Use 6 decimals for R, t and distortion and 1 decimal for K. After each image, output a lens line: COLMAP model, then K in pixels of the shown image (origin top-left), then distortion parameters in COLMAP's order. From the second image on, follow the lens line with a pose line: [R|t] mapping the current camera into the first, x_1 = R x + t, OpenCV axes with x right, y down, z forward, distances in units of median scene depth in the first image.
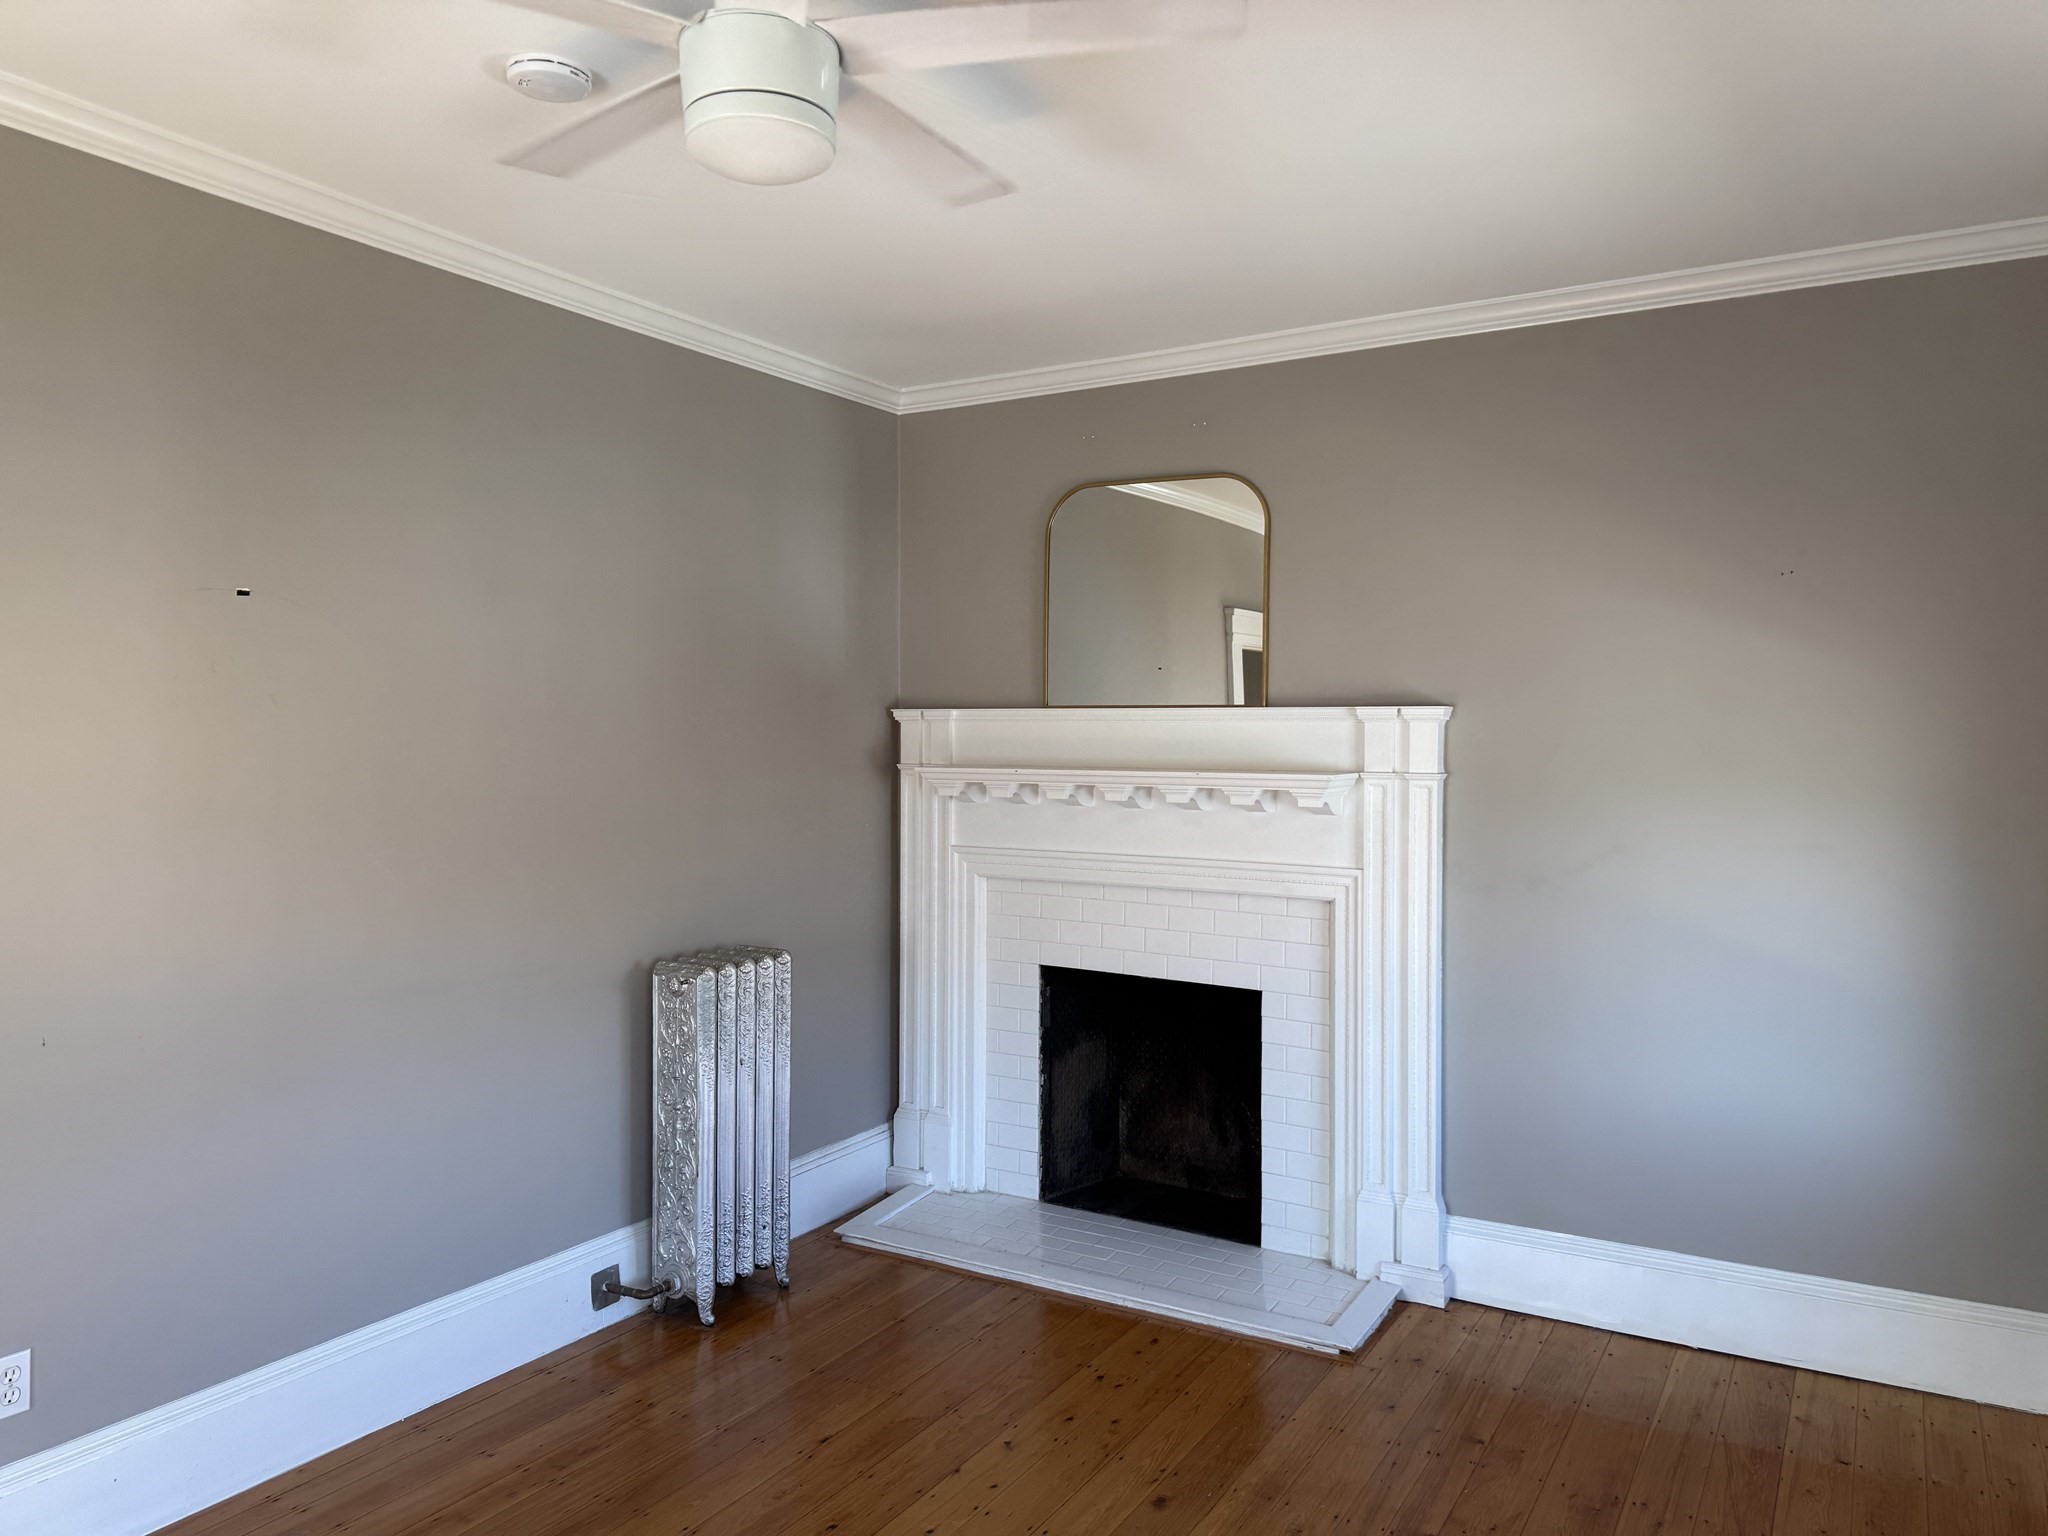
lens RADIAL K [[1443.4, 0, 1000.6], [0, 1443.4, 733.8], [0, 0, 1]] dist [0.039668, -0.046283]
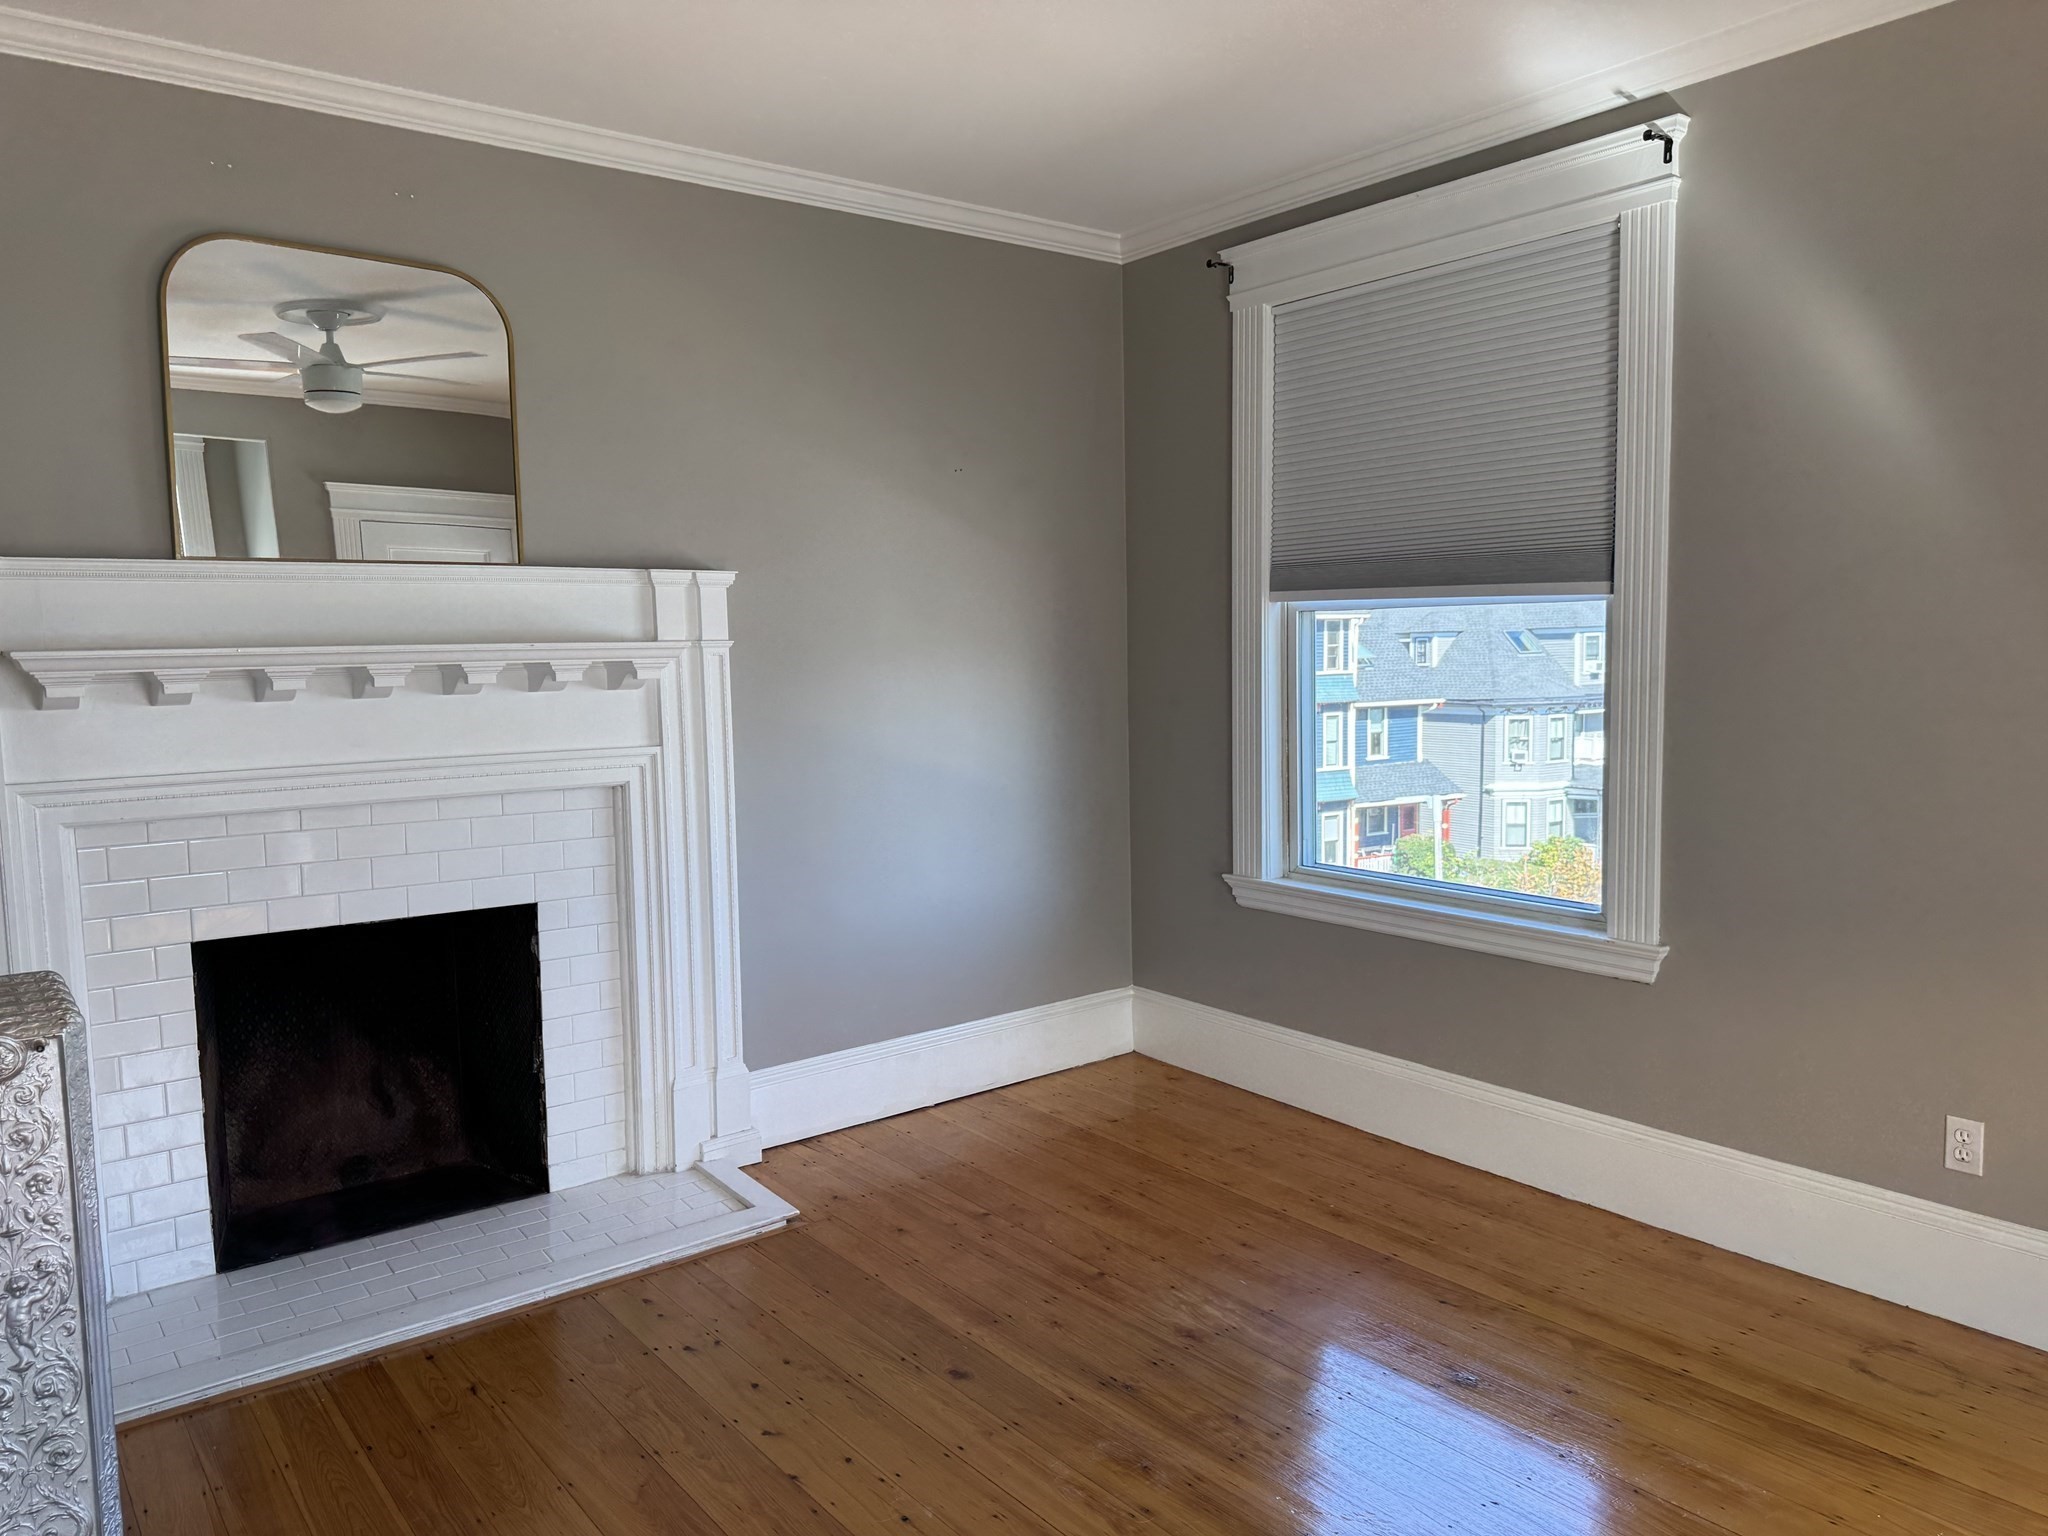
lens RADIAL K [[1443.4, 0, 1019.3], [0, 1443.4, 779.0], [0, 0, 1]] dist [0.039668, -0.046283]
pose [[0.345172, -0.098844, 0.933320, -0.535215], [0.019789, 0.994984, 0.098056, 0.027864], [-0.938331, -0.015377, 0.345397, 0.456393]]
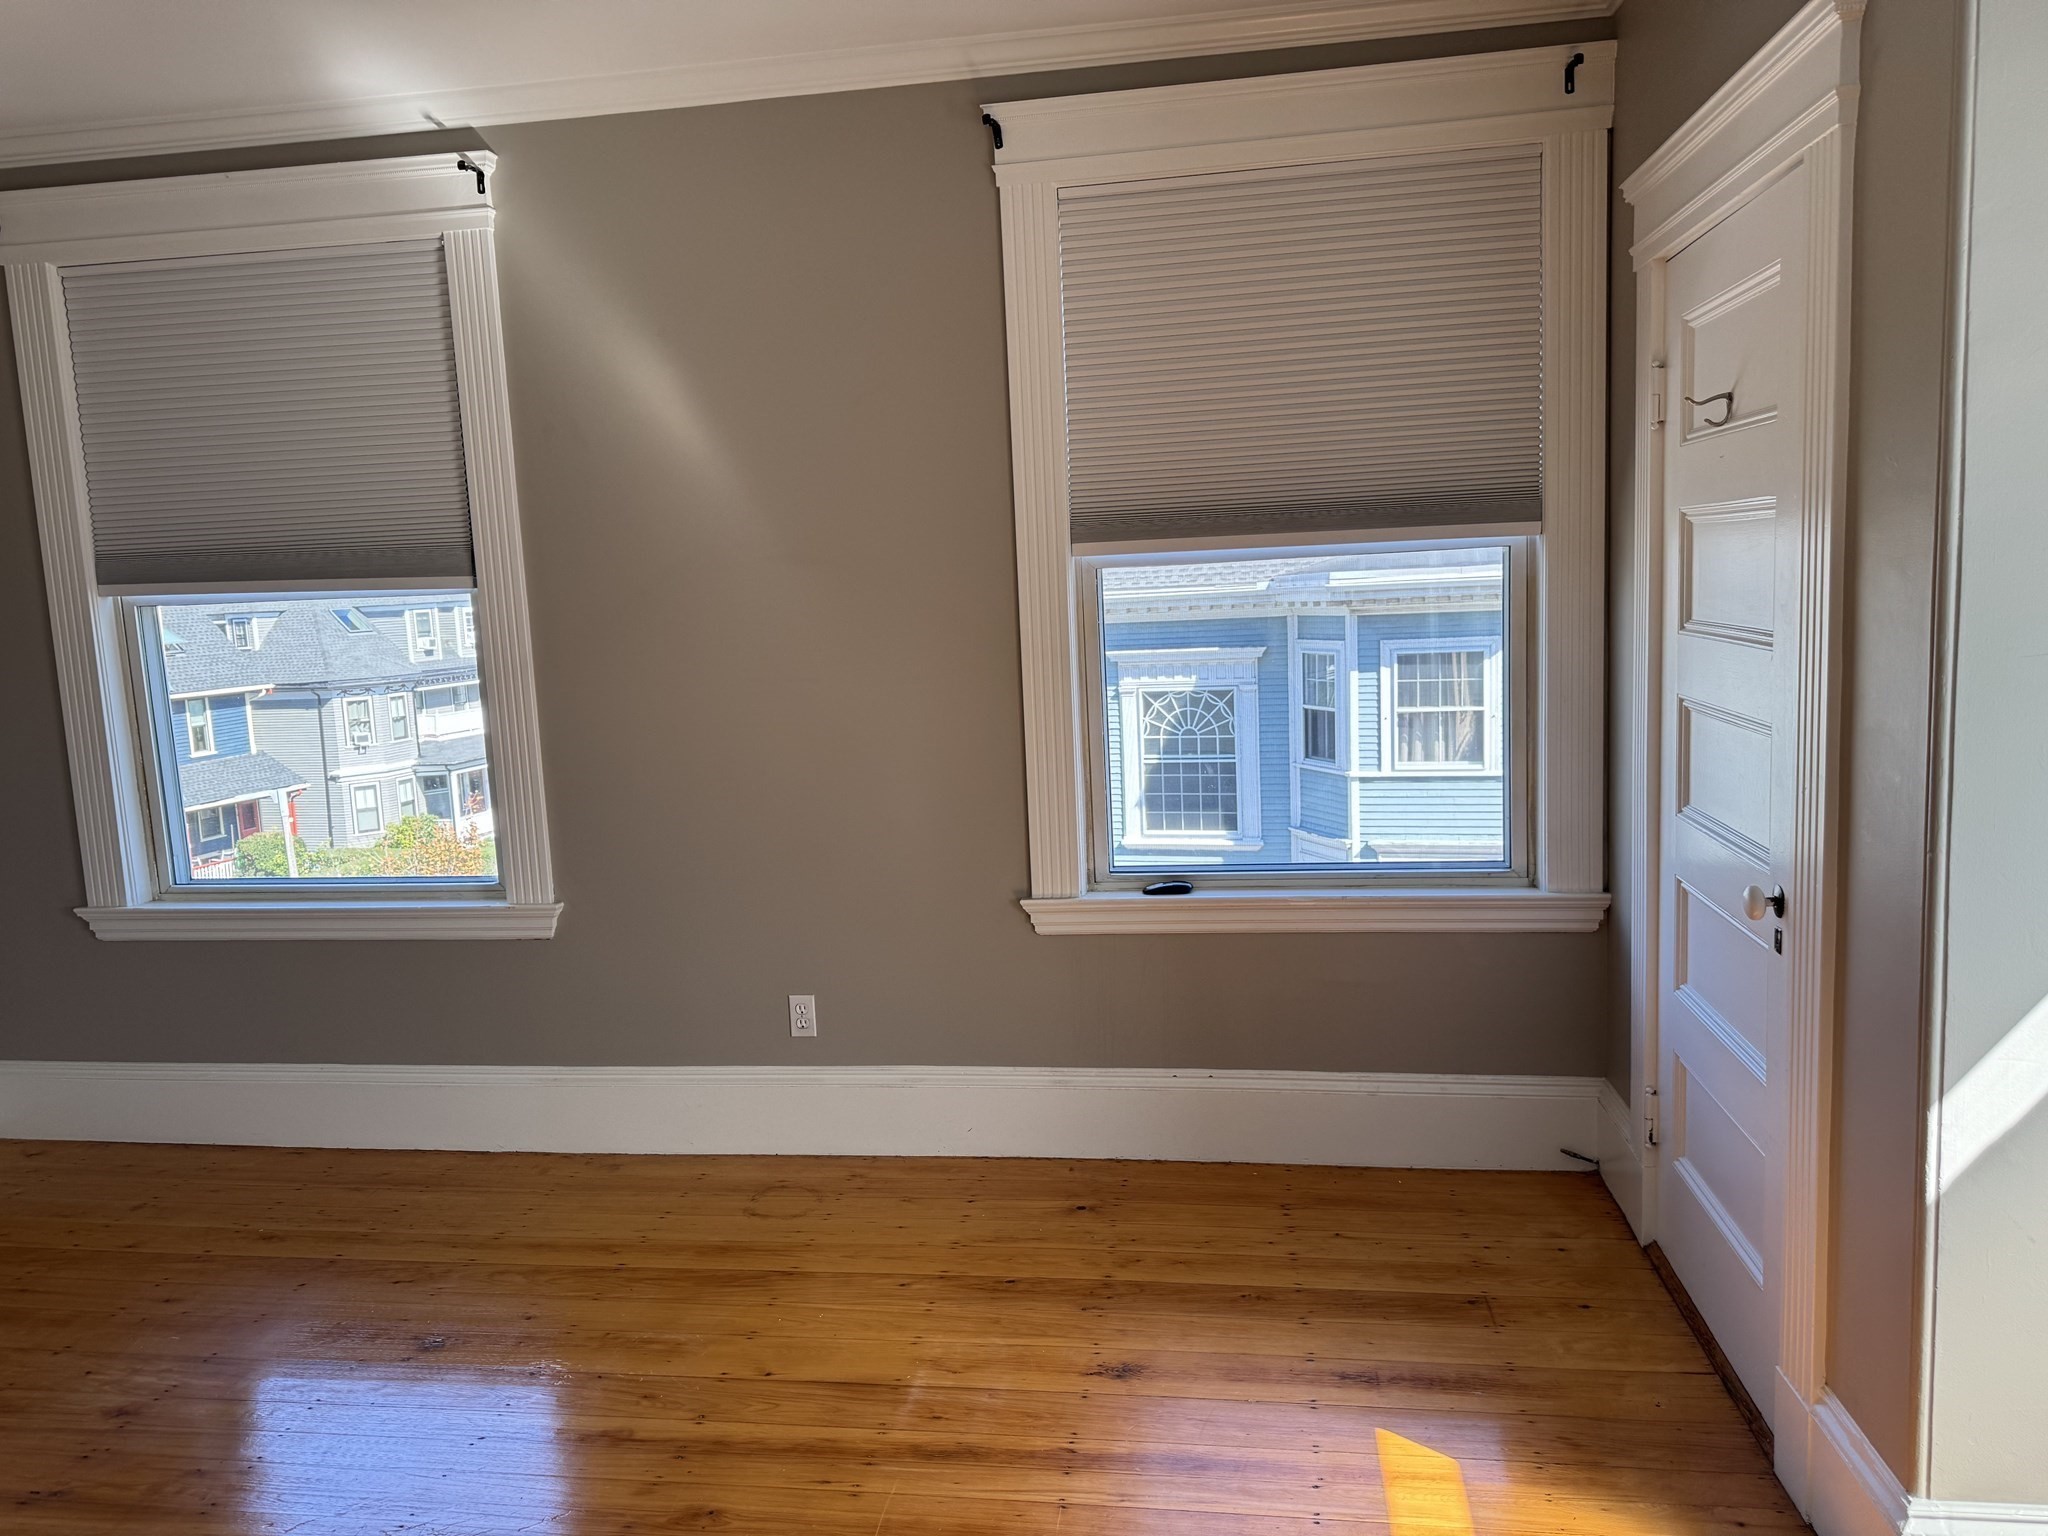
lens RADIAL K [[1443.4, 0, 1012.5], [0, 1443.4, 766.2], [0, 0, 1]] dist [0.039668, -0.046283]
pose [[-0.397929, -0.103727, 0.911533, -0.592428], [0.042655, 0.990421, 0.131325, 0.015733], [-0.916424, 0.091139, -0.389693, 0.483871]]
